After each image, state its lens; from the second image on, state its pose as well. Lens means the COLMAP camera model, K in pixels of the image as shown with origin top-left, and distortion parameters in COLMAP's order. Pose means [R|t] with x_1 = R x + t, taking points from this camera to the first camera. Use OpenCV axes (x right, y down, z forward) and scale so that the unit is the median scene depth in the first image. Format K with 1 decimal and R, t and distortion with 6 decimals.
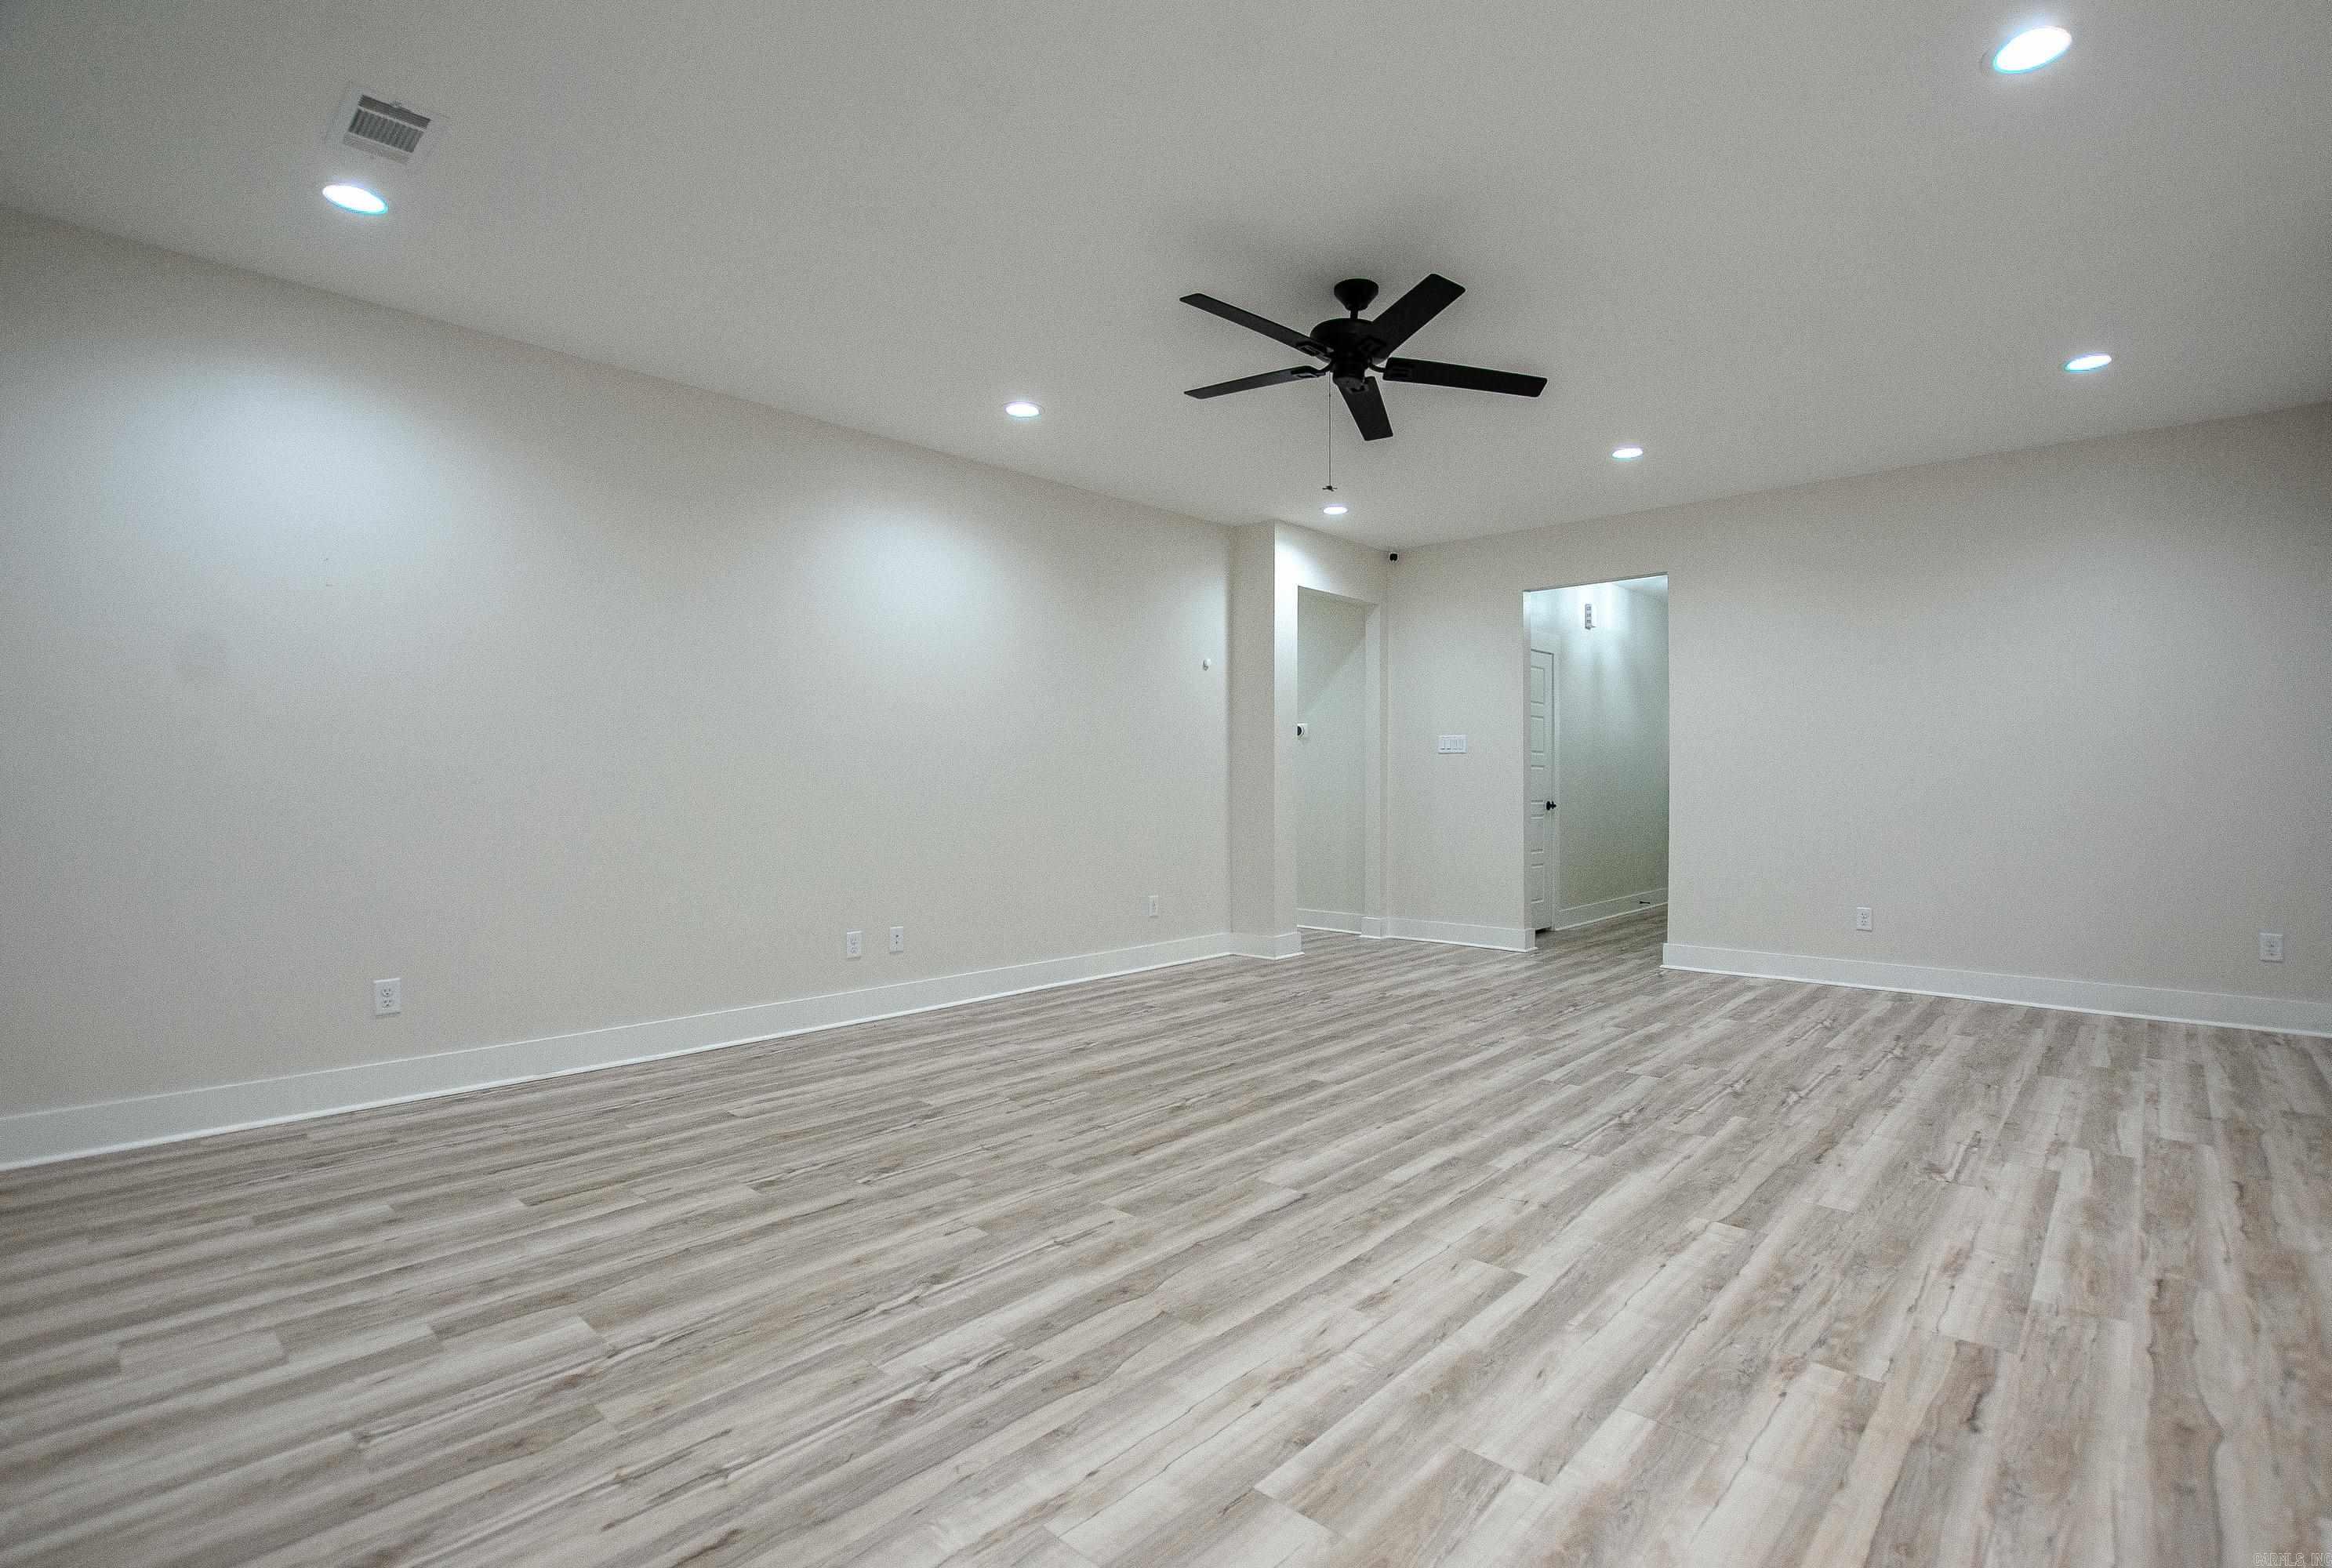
lens RADIAL K [[1077.5, 0, 1239.4], [0, 1077.5, 778.4], [0, 0, 1]] dist [-0.027552, -0.000496]
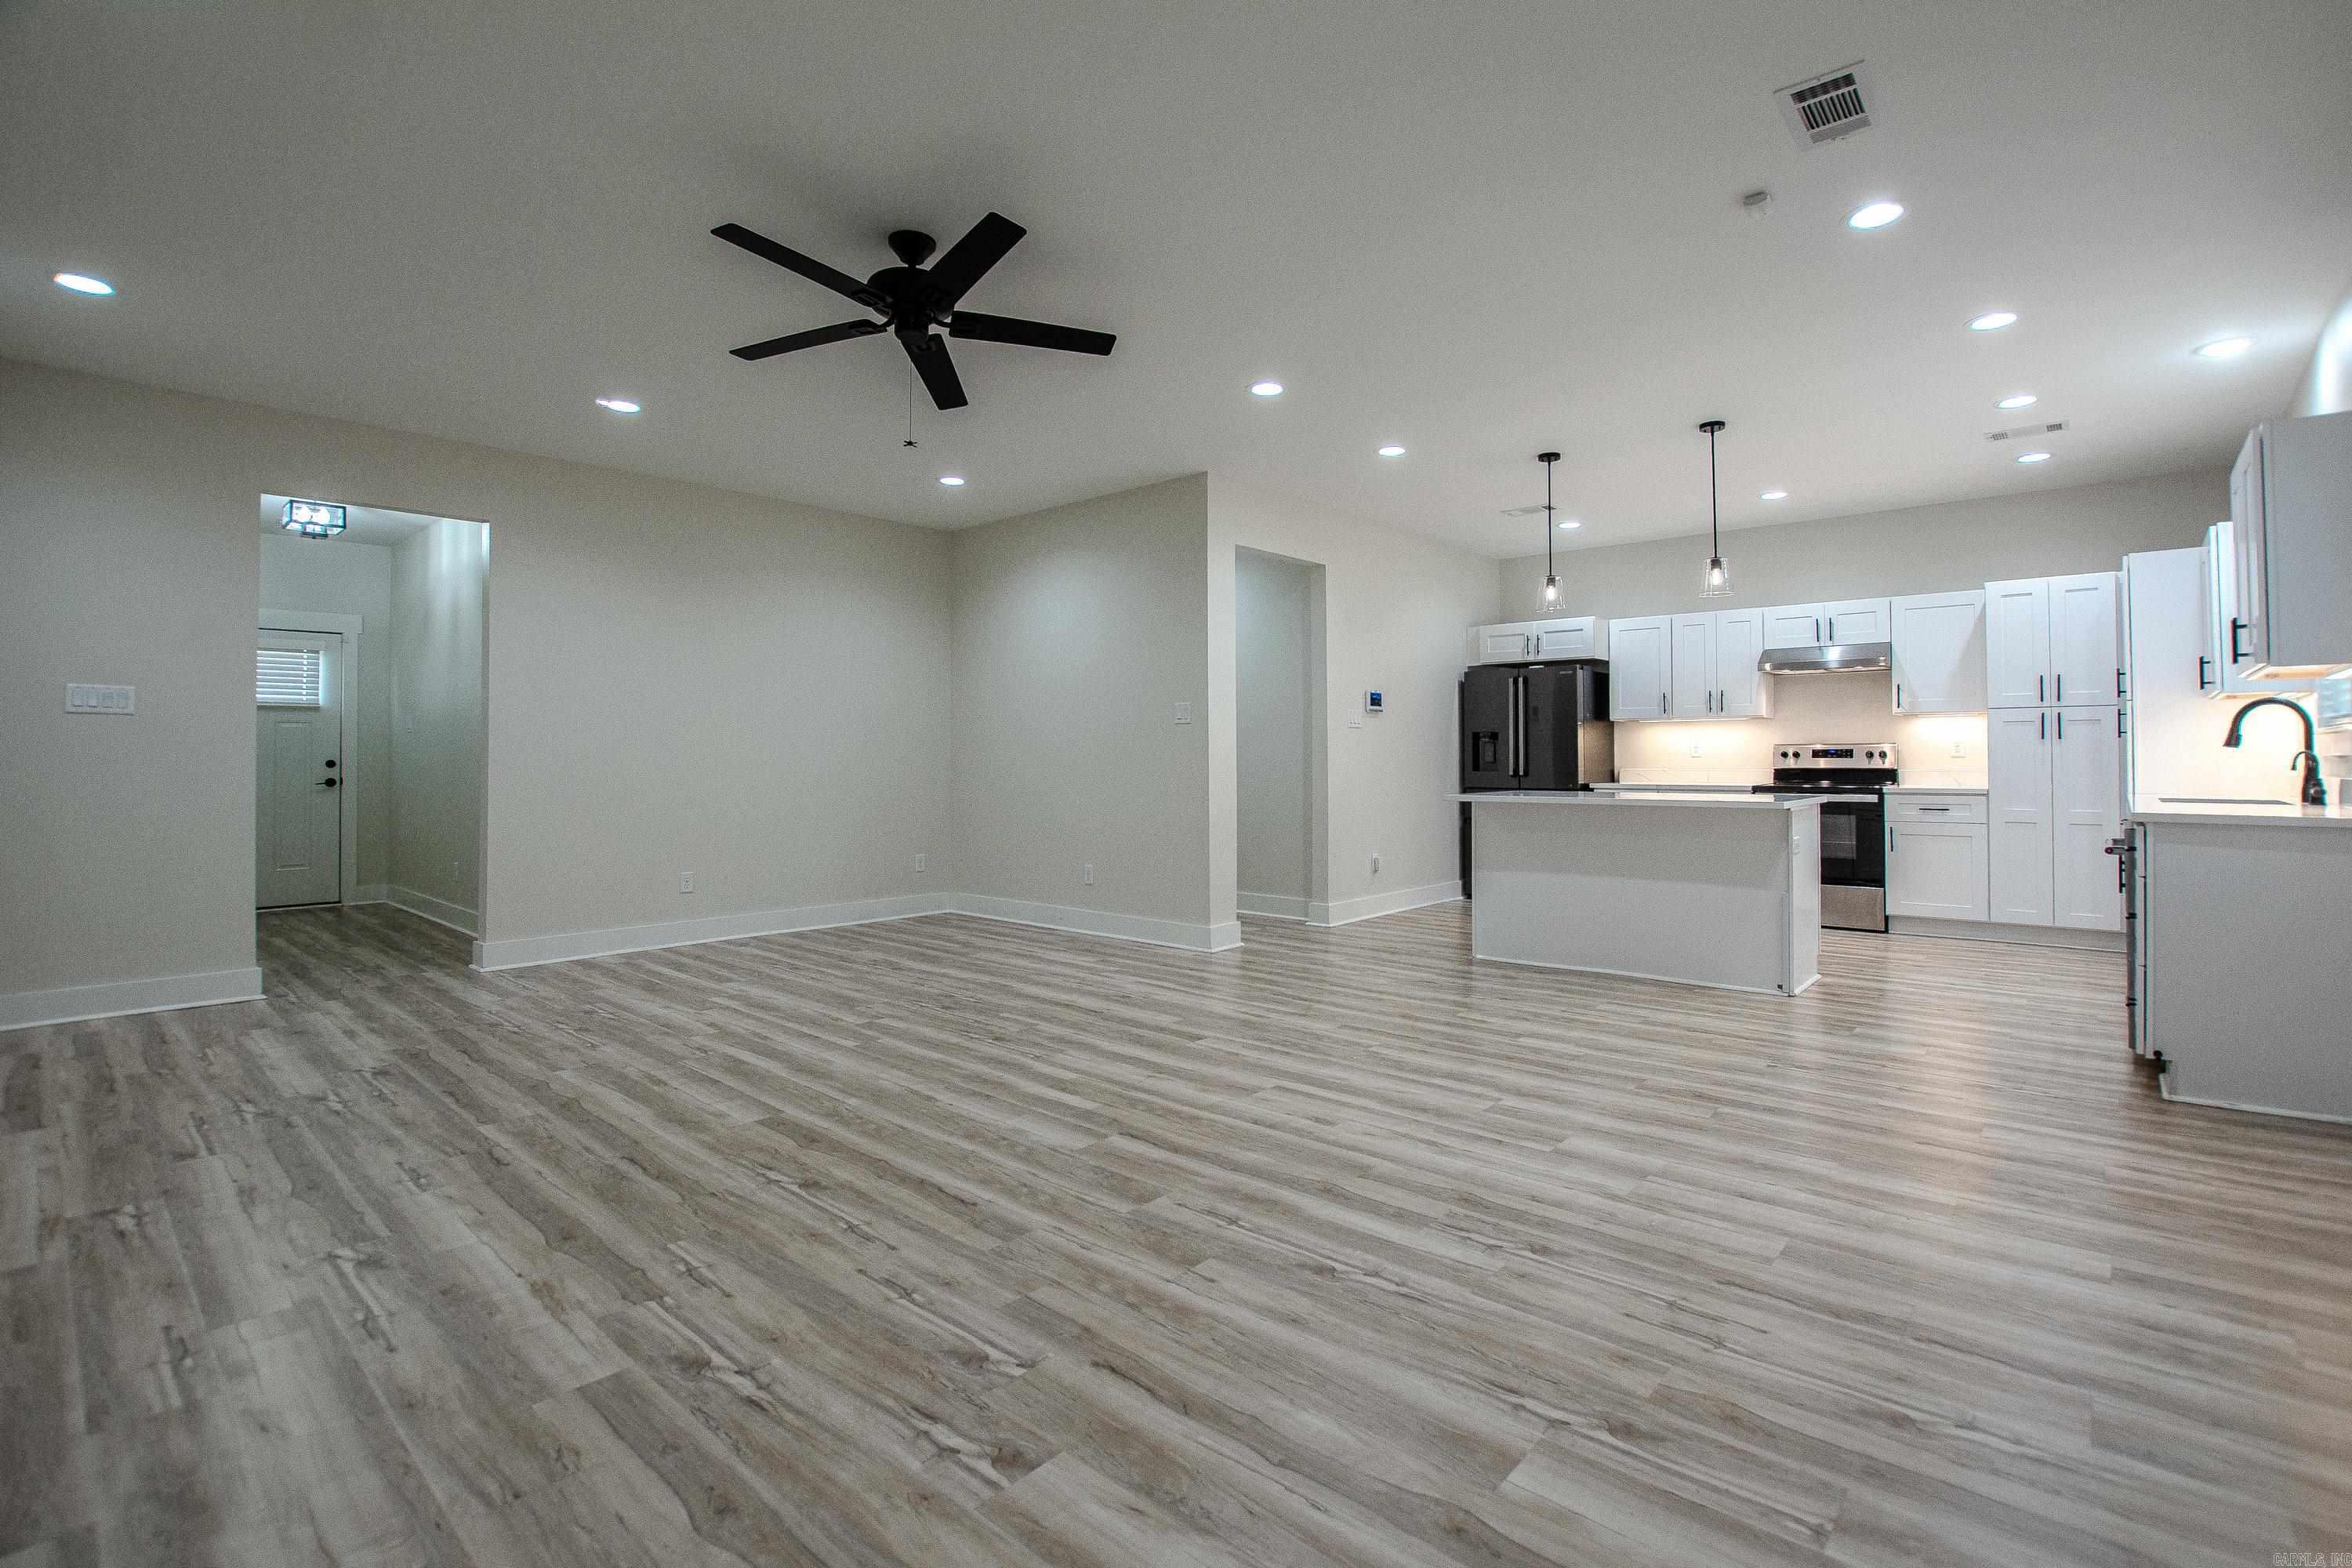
lens RADIAL K [[1068.8, 0, 1194.2], [0, 1068.8, 746.6], [0, 0, 1]] dist [-0.030691, 0.001122]
pose [[0.005035, 0.012658, 0.999907, -0.968427], [-0.003188, 0.999915, -0.012642, 0.003995], [-0.999982, -0.003124, 0.005075, 0.861698]]
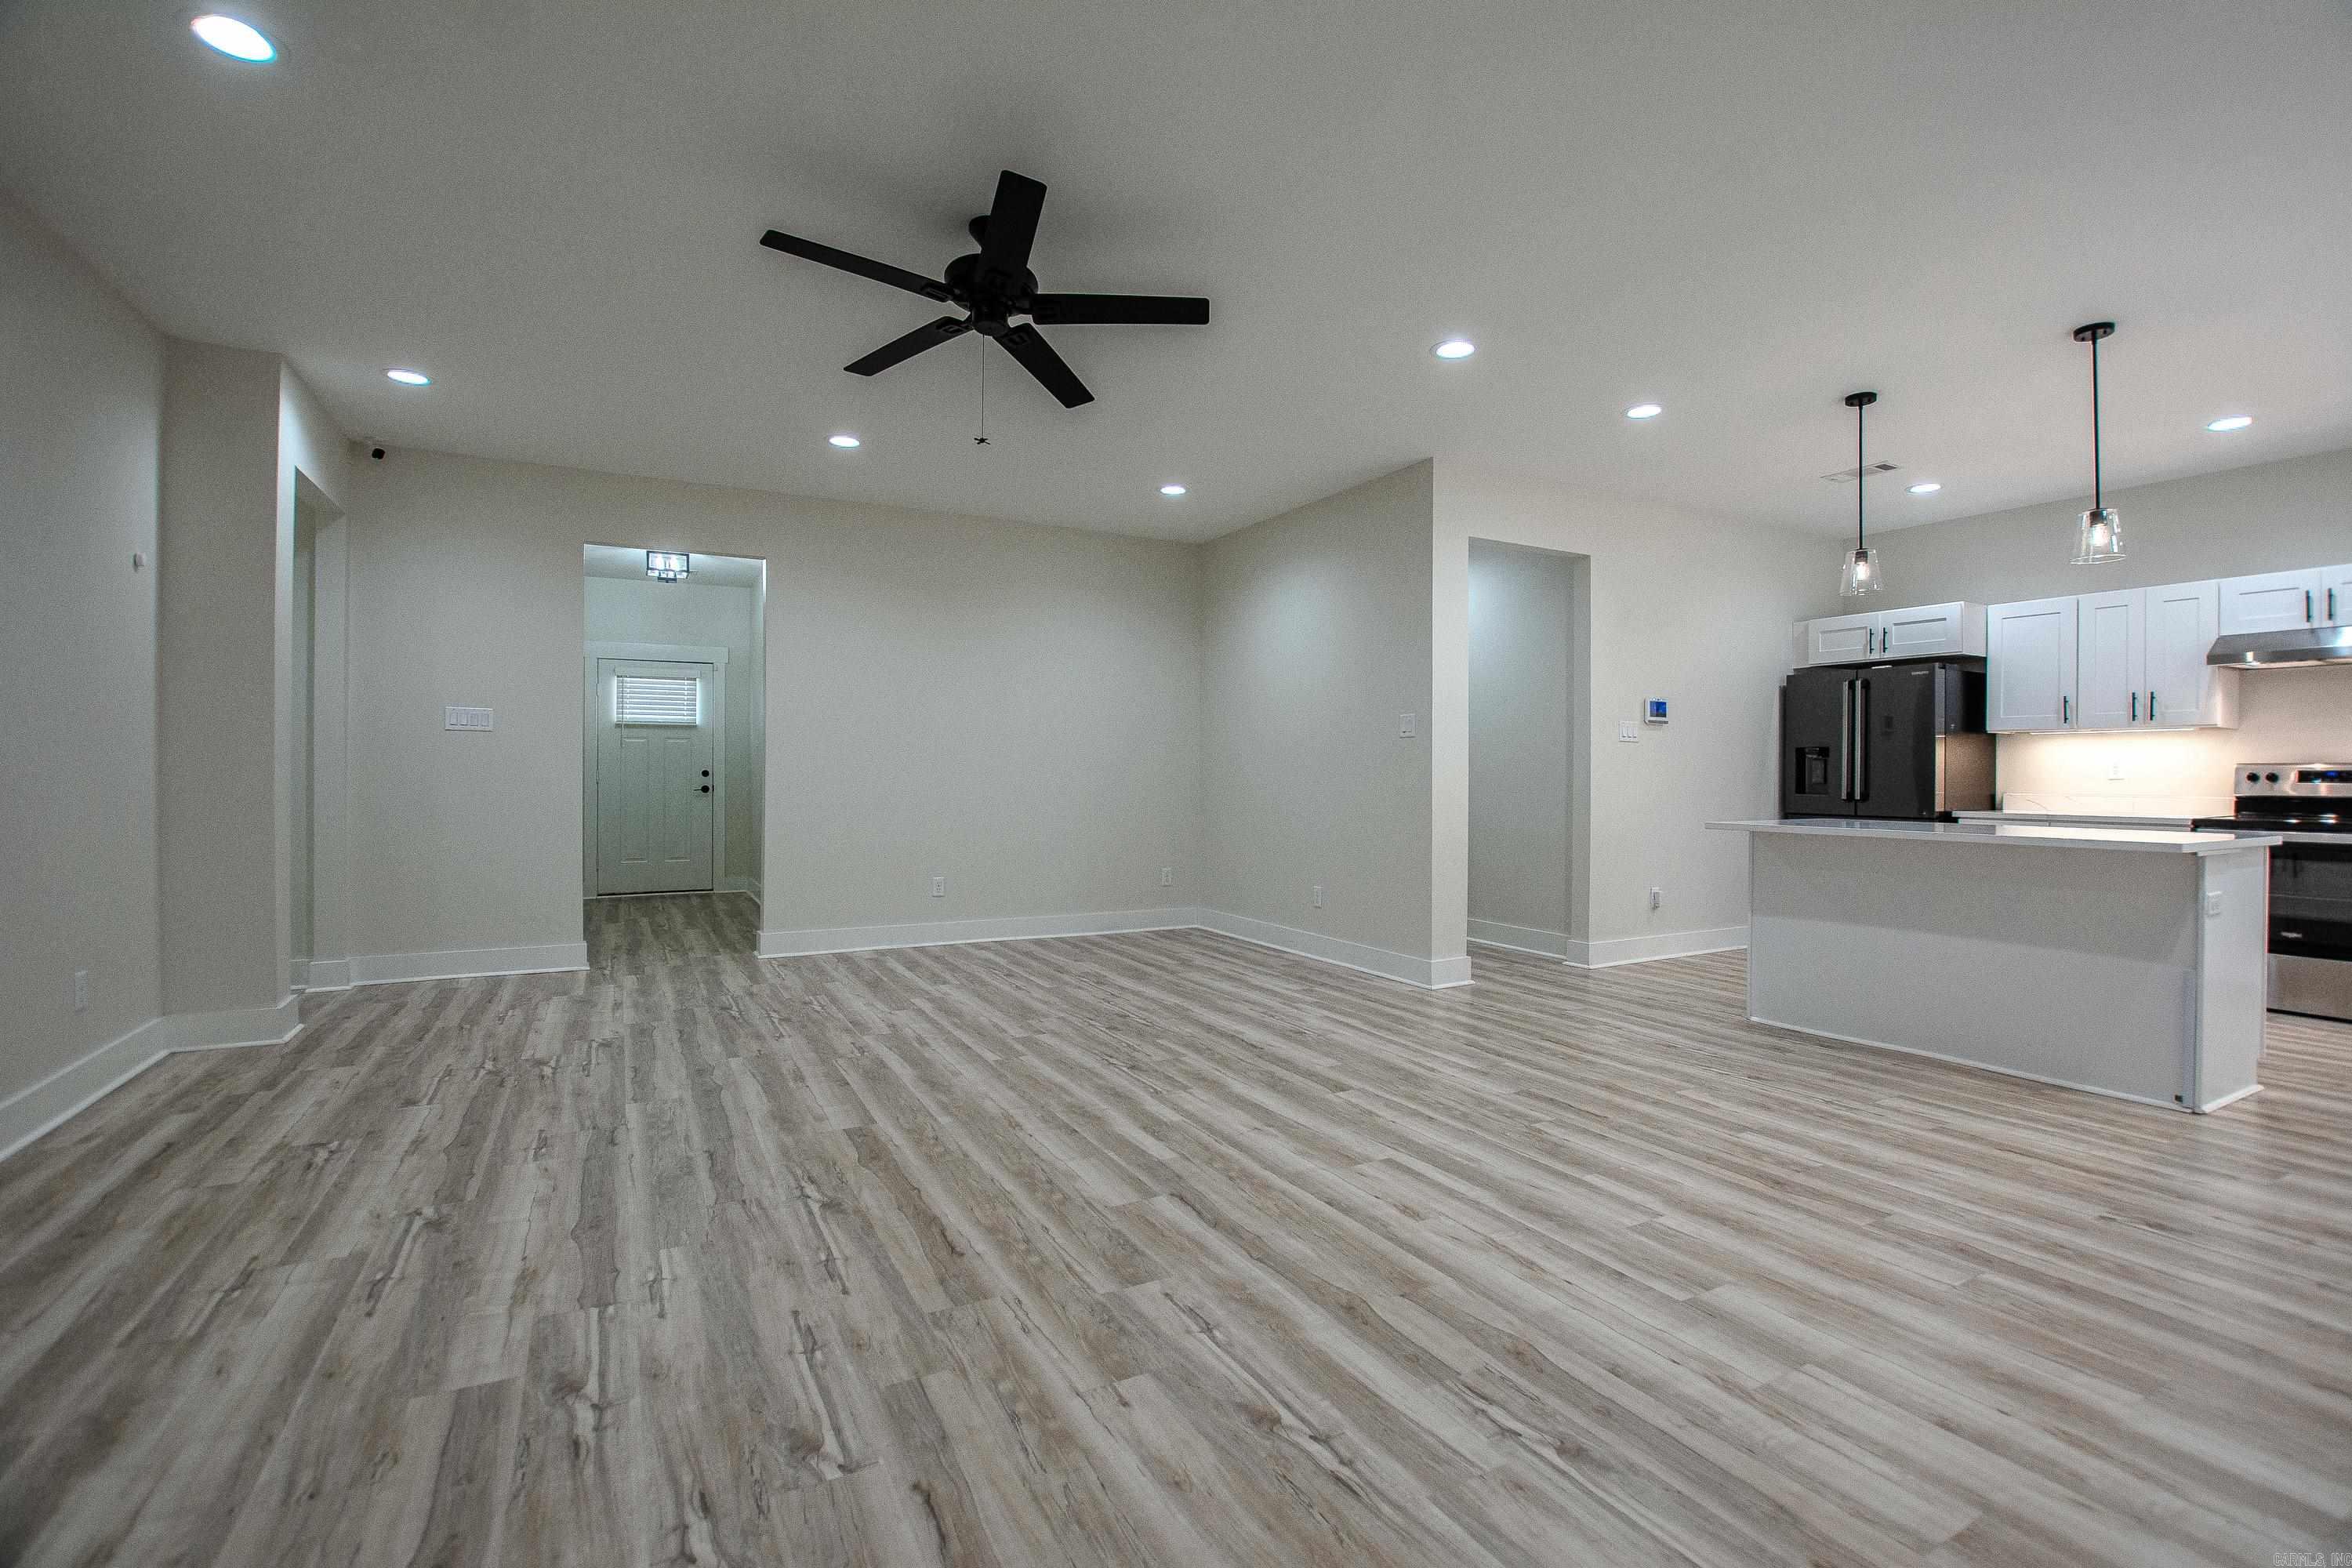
lens RADIAL K [[1051.1, 0, 1190.2], [0, 1051.1, 780.5], [0, 0, 1]] dist [-0.036215, 0.006237]
pose [[0.345091, -0.002361, 0.938566, -0.775139], [-0.012188, 0.999901, 0.006997, 0.002408], [-0.938490, -0.013854, 0.345028, 0.617713]]
